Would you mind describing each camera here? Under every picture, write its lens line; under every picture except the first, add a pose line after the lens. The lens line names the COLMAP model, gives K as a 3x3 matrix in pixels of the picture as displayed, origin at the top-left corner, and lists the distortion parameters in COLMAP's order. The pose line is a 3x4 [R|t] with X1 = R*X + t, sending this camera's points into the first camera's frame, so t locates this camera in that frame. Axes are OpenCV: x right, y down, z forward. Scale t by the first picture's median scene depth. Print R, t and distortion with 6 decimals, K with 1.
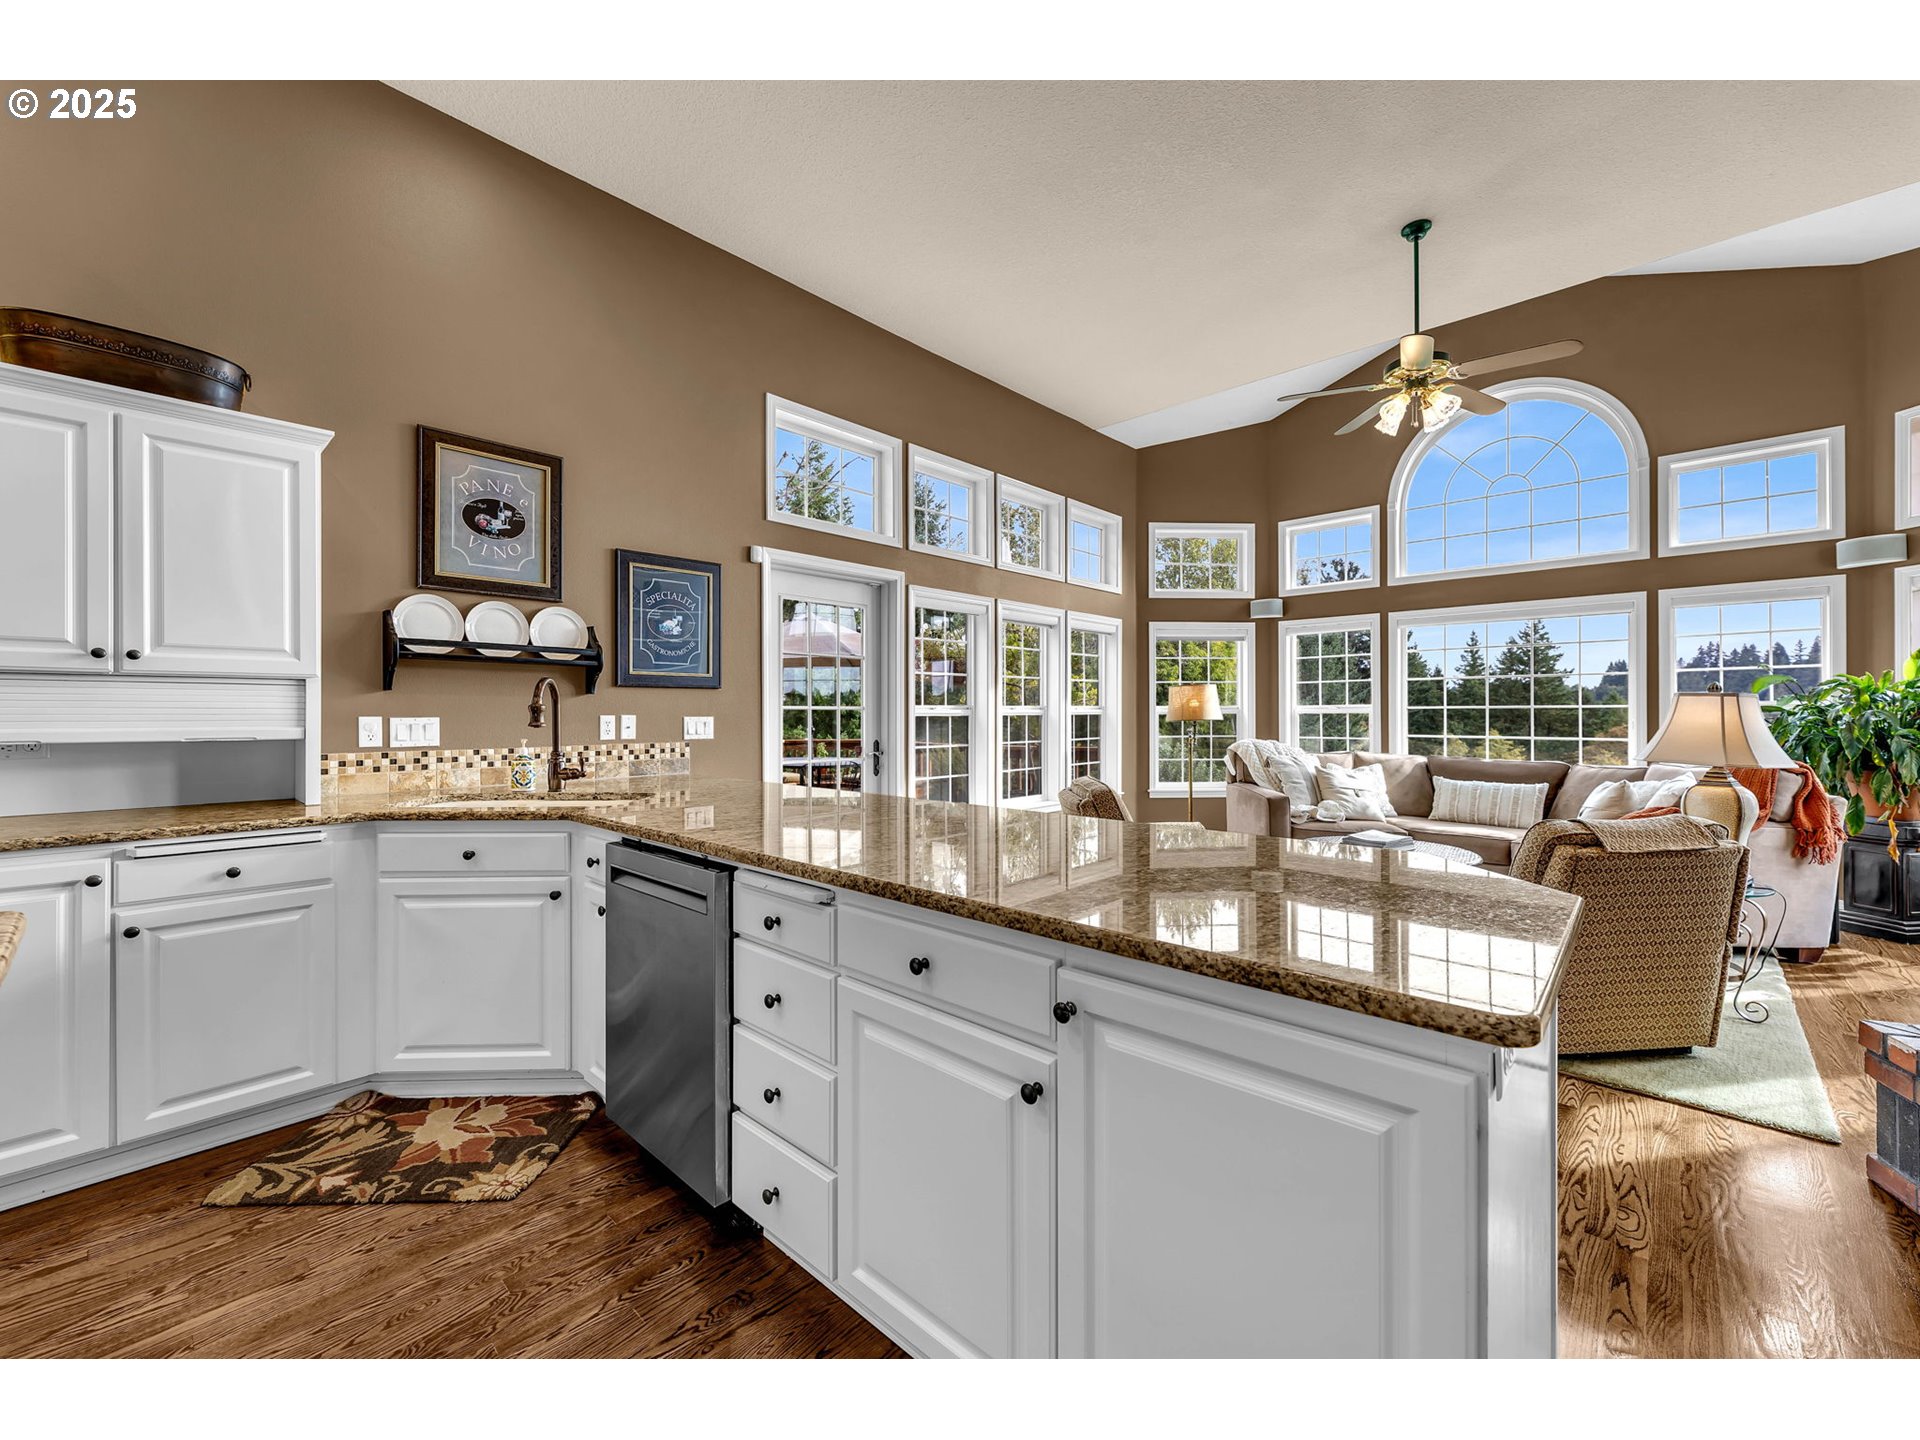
lens RADIAL K [[774.9, 0, 960.8], [0, 774.9, 716.6], [0, 0, 1]] dist [0.001154, 0.000315]
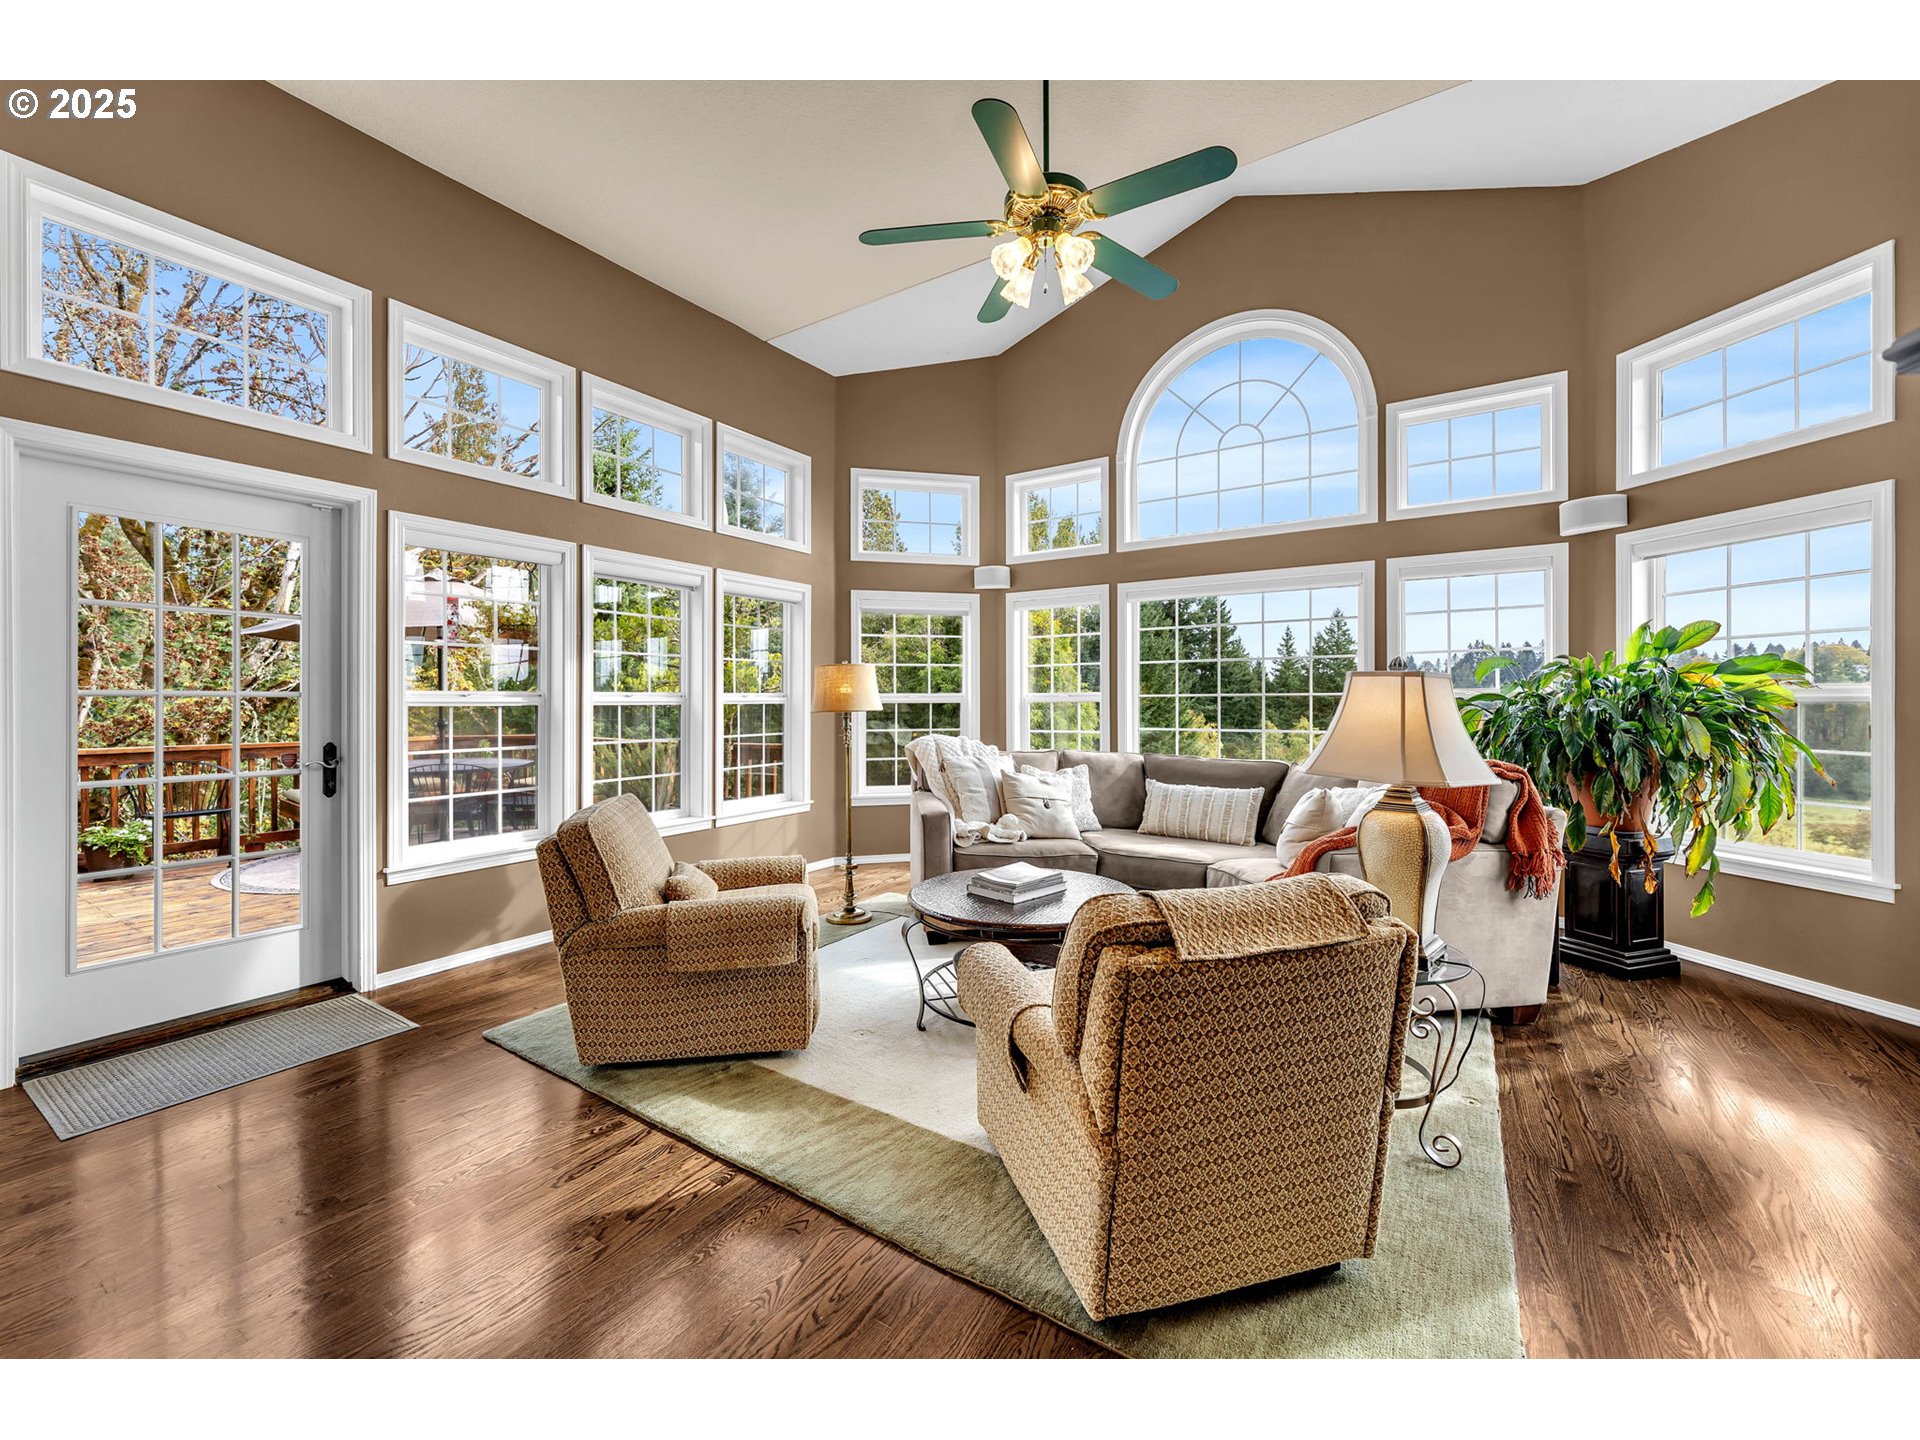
lens RADIAL K [[774.9, 0, 957.0], [0, 774.9, 708.0], [0, 0, 1]] dist [0.001154, 0.000315]
pose [[0.984338, -0.001379, 0.176286, 0.293299], [0.000738, 0.999993, 0.003702, -0.001506], [-0.176290, -0.003514, 0.984332, 0.249238]]
